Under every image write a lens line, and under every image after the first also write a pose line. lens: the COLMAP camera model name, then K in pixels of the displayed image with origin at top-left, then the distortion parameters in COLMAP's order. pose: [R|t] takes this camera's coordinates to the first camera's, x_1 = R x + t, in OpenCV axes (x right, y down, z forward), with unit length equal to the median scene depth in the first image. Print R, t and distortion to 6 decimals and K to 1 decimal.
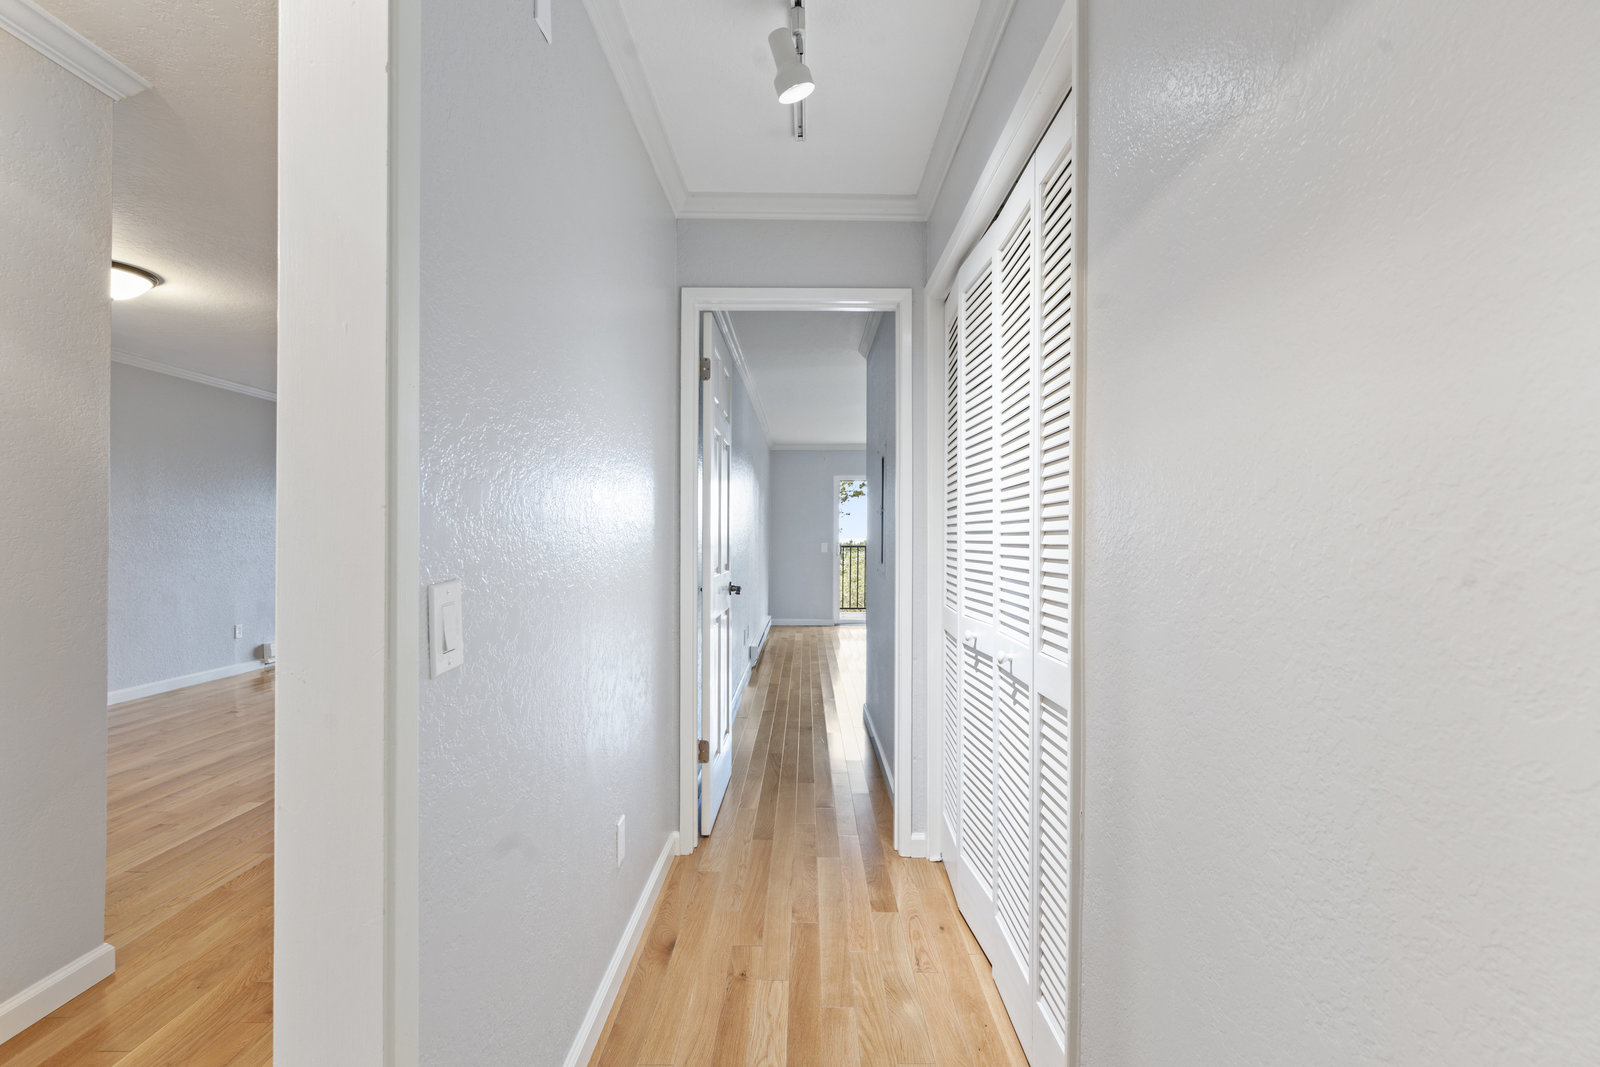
lens RADIAL K [[727.2, 0, 800.0], [0, 727.2, 533.5], [0, 0, 1]] dist [-0.001290, 0.001544]
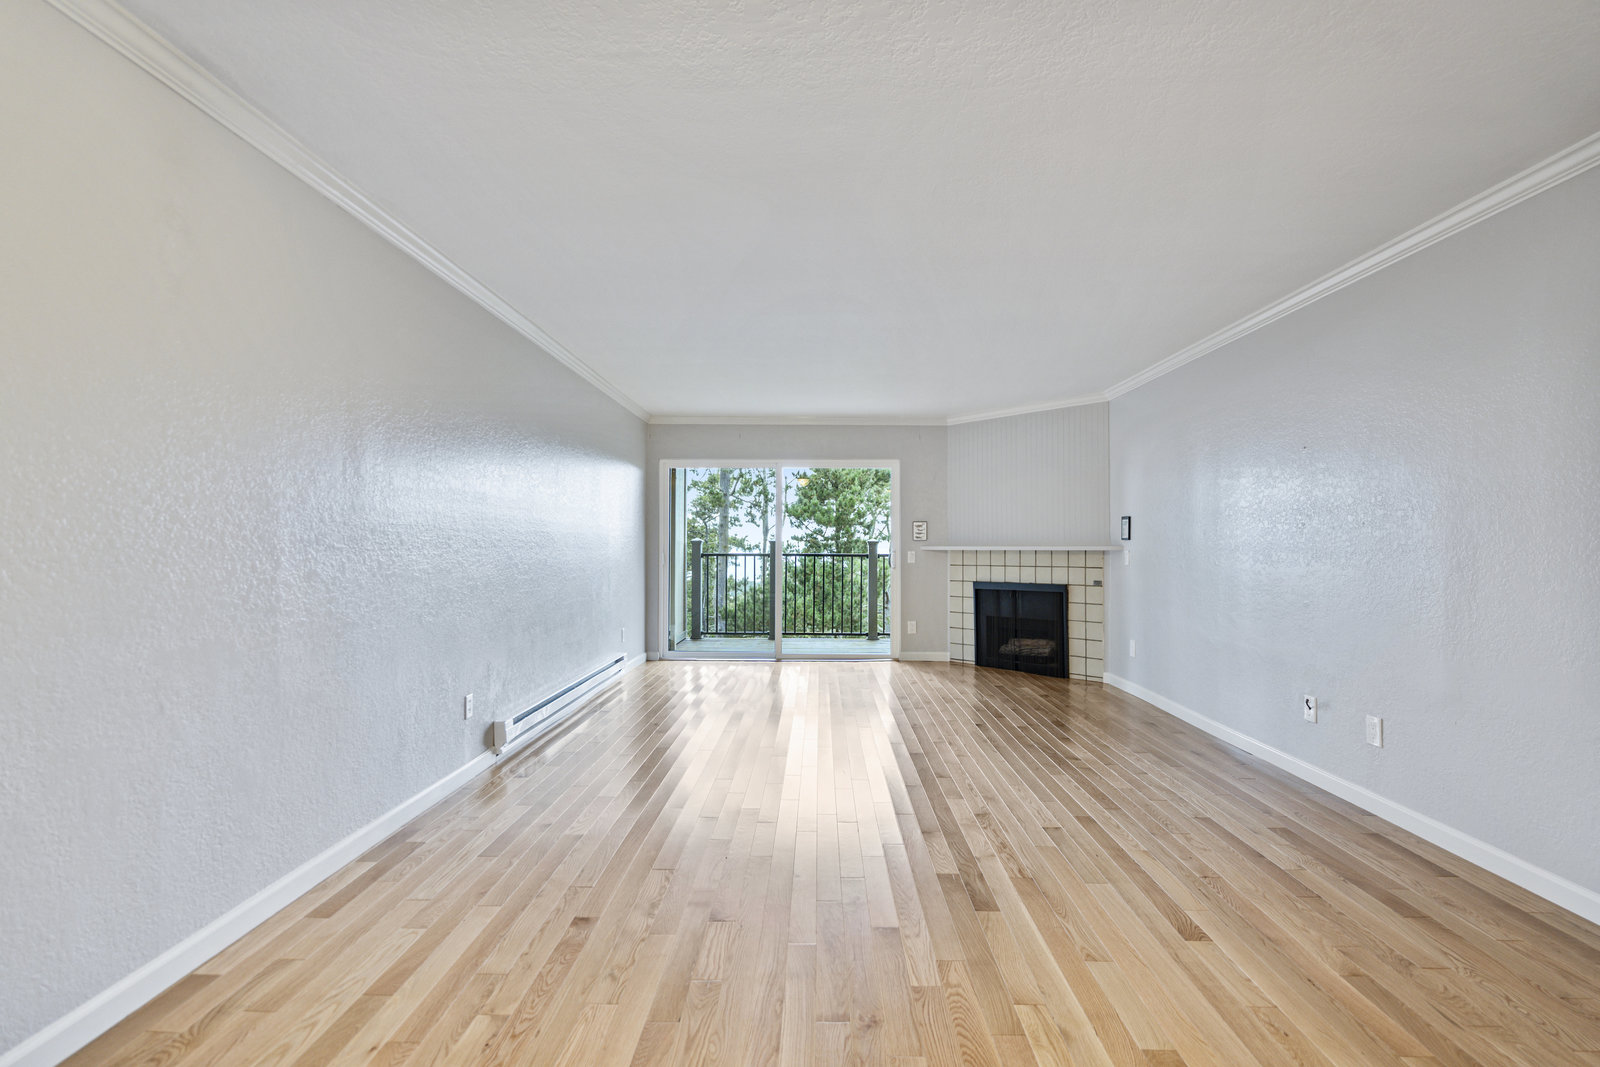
lens RADIAL K [[727.2, 0, 800.0], [0, 727.2, 533.5], [0, 0, 1]] dist [-0.001290, 0.001544]
pose [[0.999865, -0.000949, -0.016399, -0.524642], [0.000851, 0.999982, -0.005961, 0.000290], [0.016404, 0.005946, 0.999848, 0.444615]]
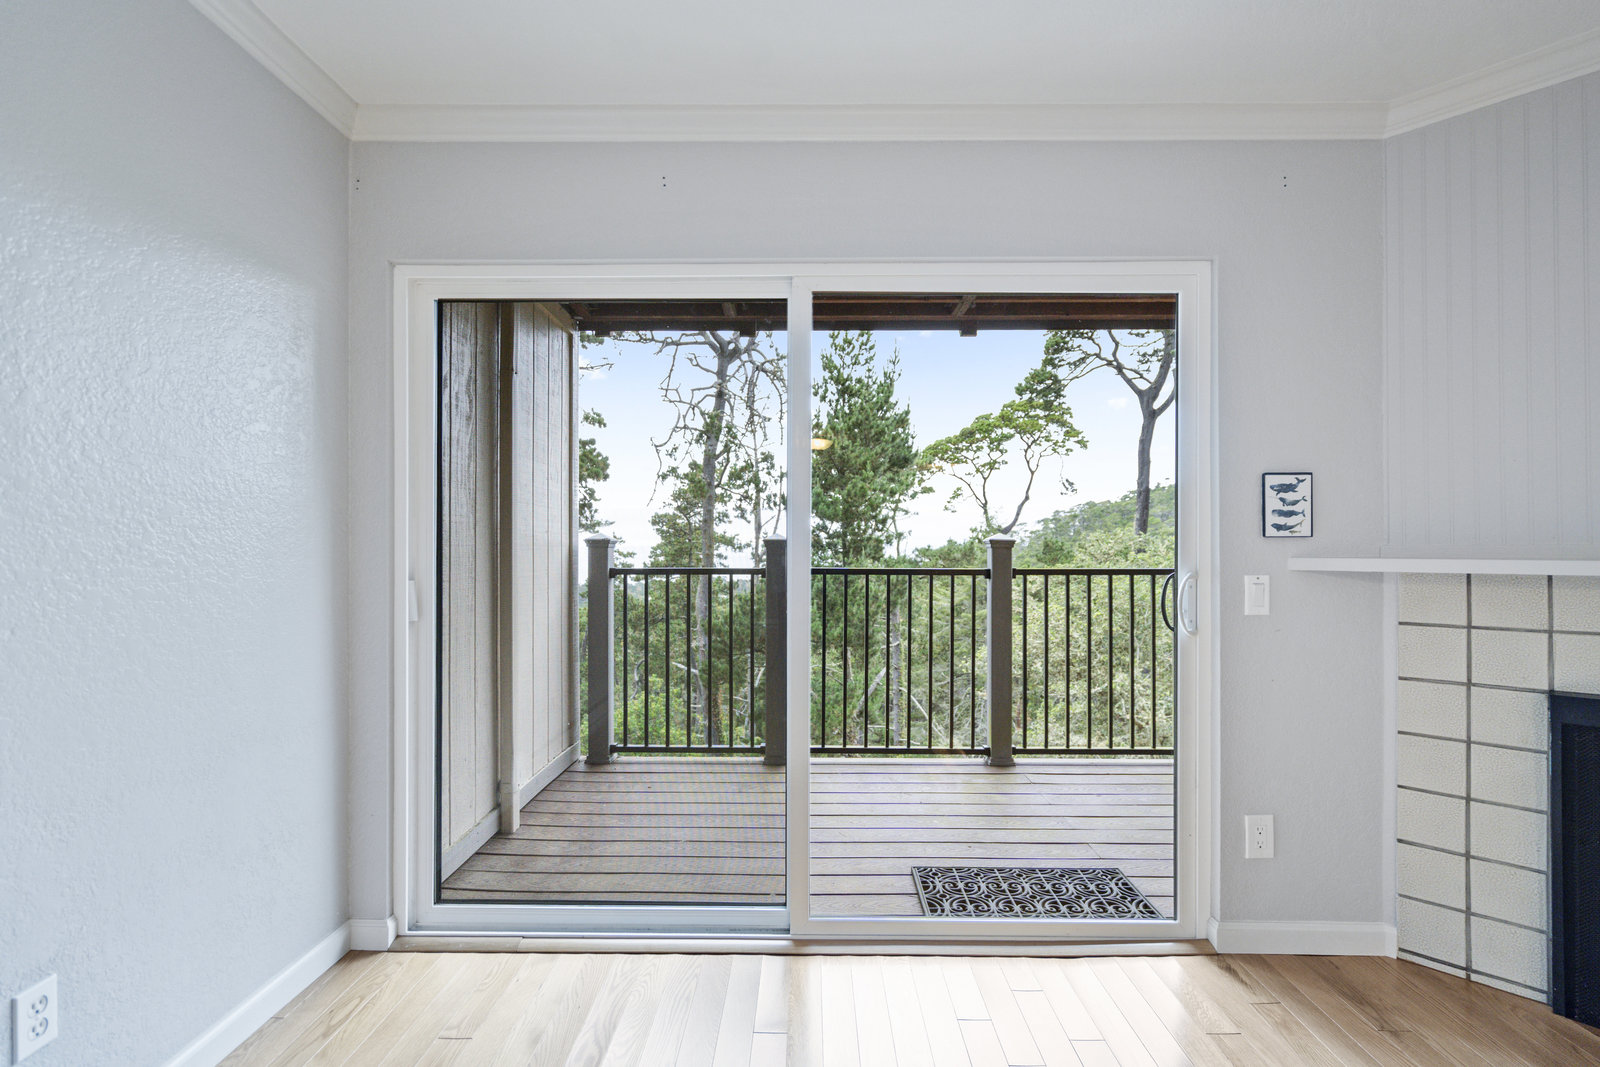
lens RADIAL K [[727.2, 0, 800.0], [0, 727.2, 533.5], [0, 0, 1]] dist [-0.001290, 0.001544]
pose [[0.999972, -0.004805, -0.005654, -0.579938], [0.004789, 0.999985, -0.002800, 0.002557], [0.005667, 0.002772, 0.999980, 1.333094]]
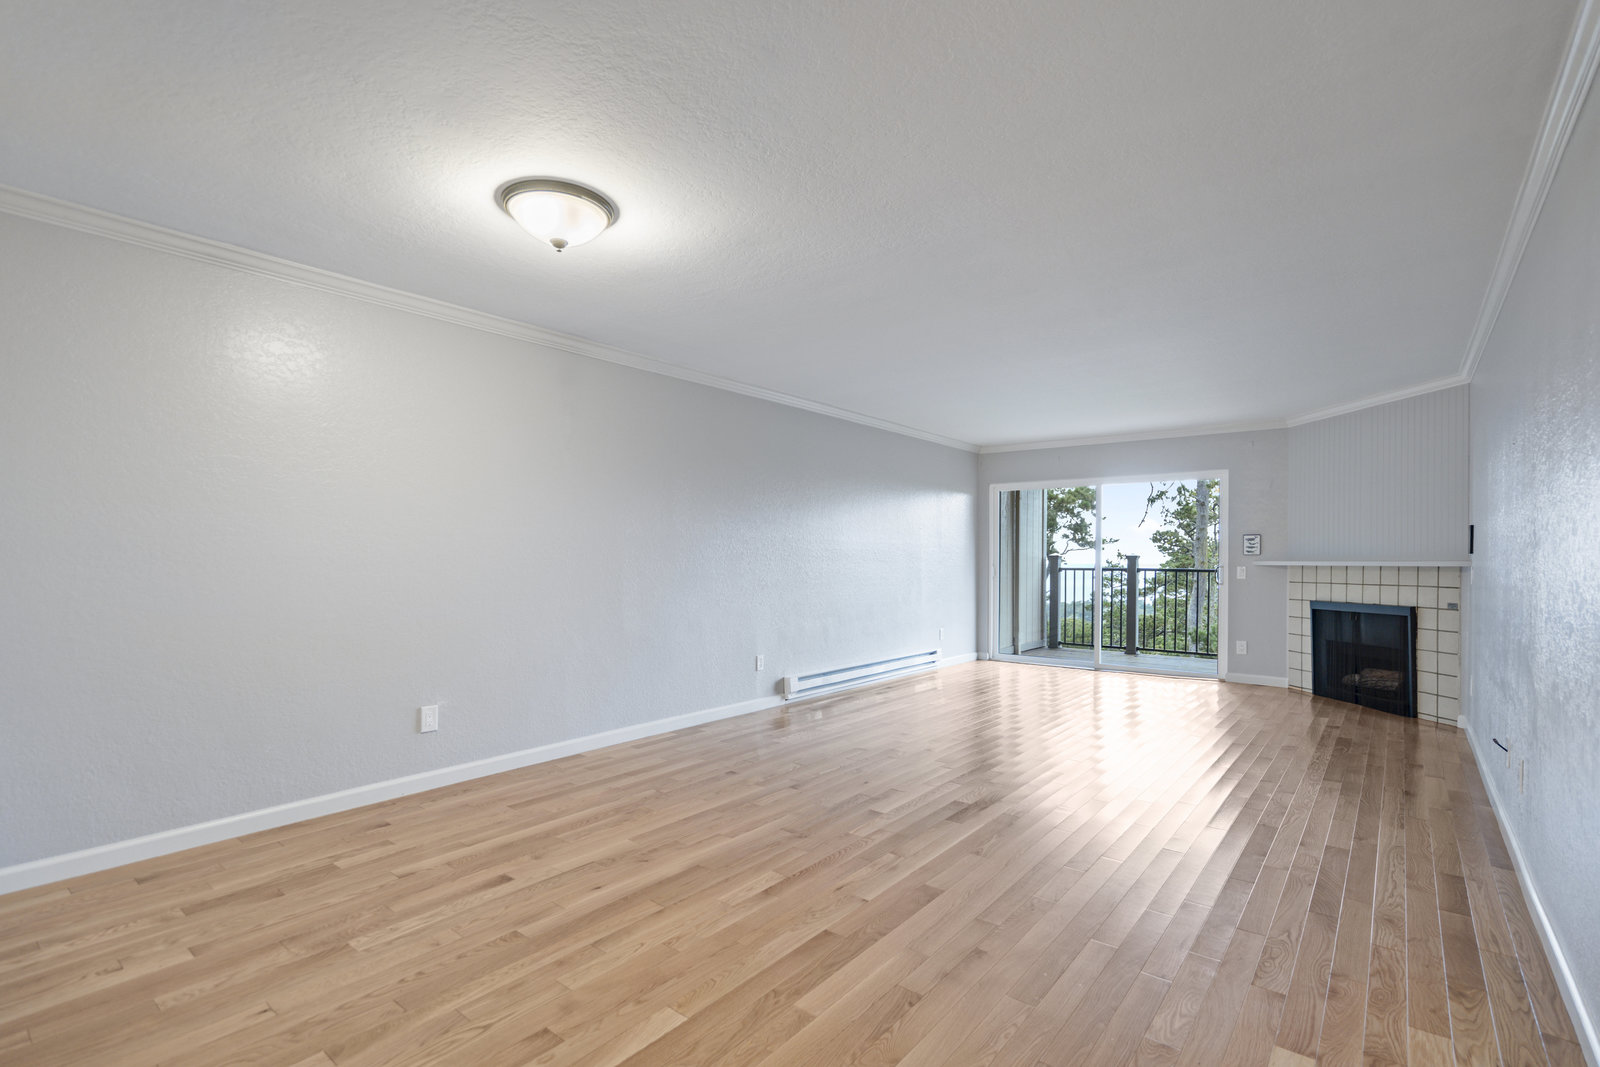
lens RADIAL K [[734.0, 0, 809.2], [0, 734.0, 567.6], [0, 0, 1]] dist [0.000658, 0.000624]
pose [[0.784748, 0.006560, -0.619780, -0.167287], [0.005583, 0.999829, 0.017652, 0.000356], [0.619790, -0.017313, 0.784577, 0.340512]]
